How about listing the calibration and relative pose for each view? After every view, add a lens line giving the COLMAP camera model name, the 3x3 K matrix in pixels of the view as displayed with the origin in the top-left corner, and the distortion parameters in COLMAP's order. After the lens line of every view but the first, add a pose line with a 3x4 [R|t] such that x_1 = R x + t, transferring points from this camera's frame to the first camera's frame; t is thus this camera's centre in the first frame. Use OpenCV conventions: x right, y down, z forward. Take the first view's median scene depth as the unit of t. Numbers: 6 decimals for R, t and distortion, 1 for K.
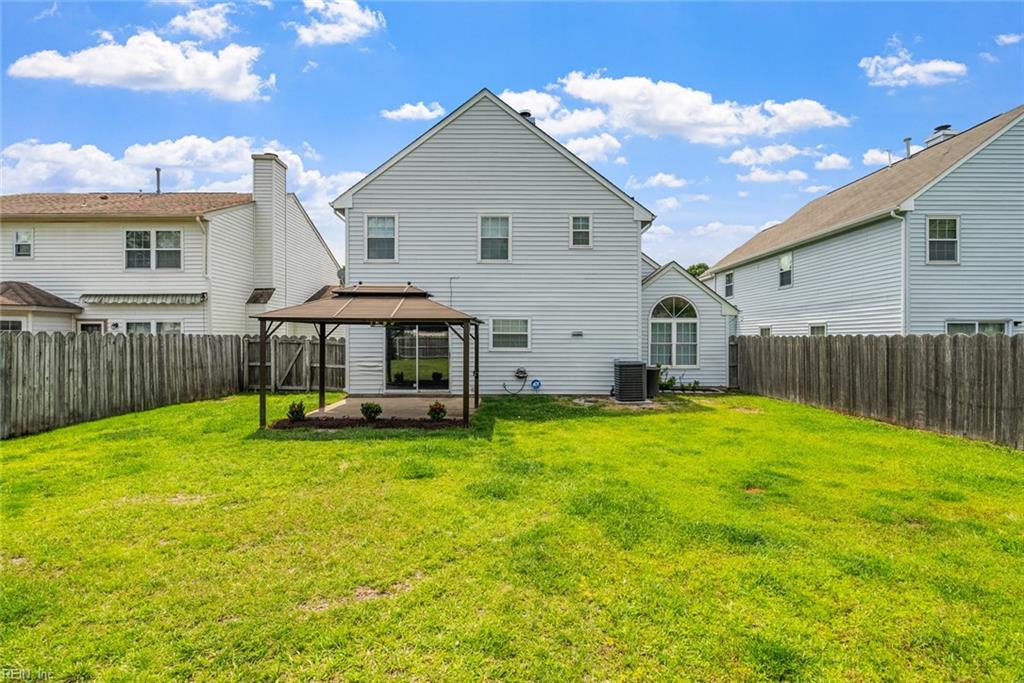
lens RADIAL K [[474.8, 0, 504.0], [0, 474.8, 336.5], [0, 0, 1]] dist [-0.000451, 0.000240]
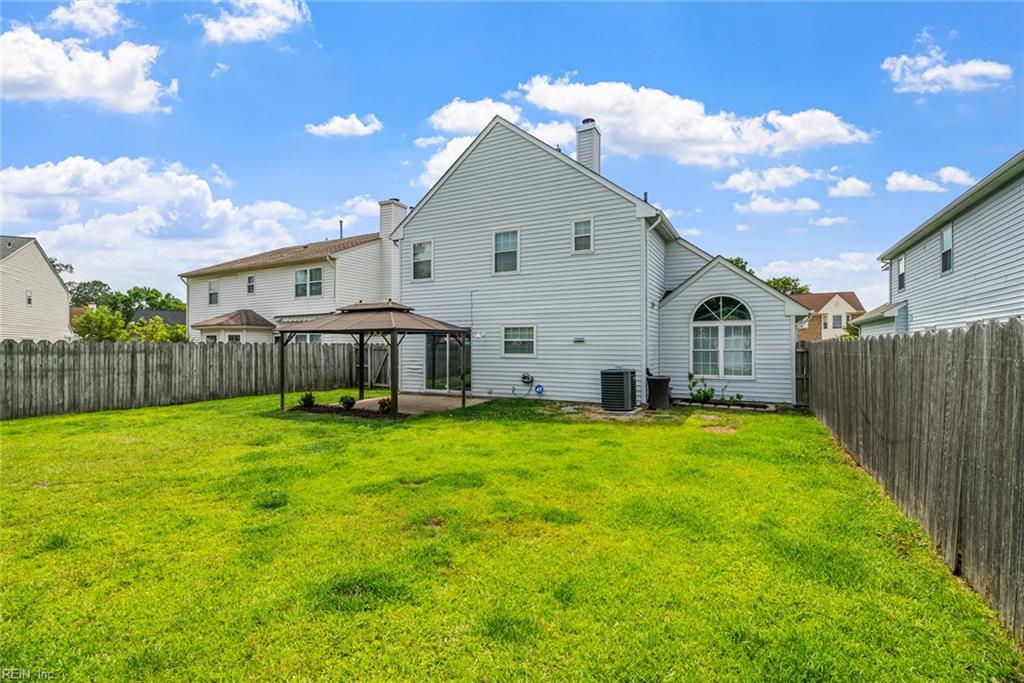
lens RADIAL K [[474.8, 0, 504.0], [0, 474.8, 336.5], [0, 0, 1]] dist [-0.000451, 0.000240]
pose [[0.875299, -0.012529, -0.483420, 0.493951], [0.004999, 0.999845, -0.016862, 0.002766], [0.483557, 0.012343, 0.875226, 0.060672]]
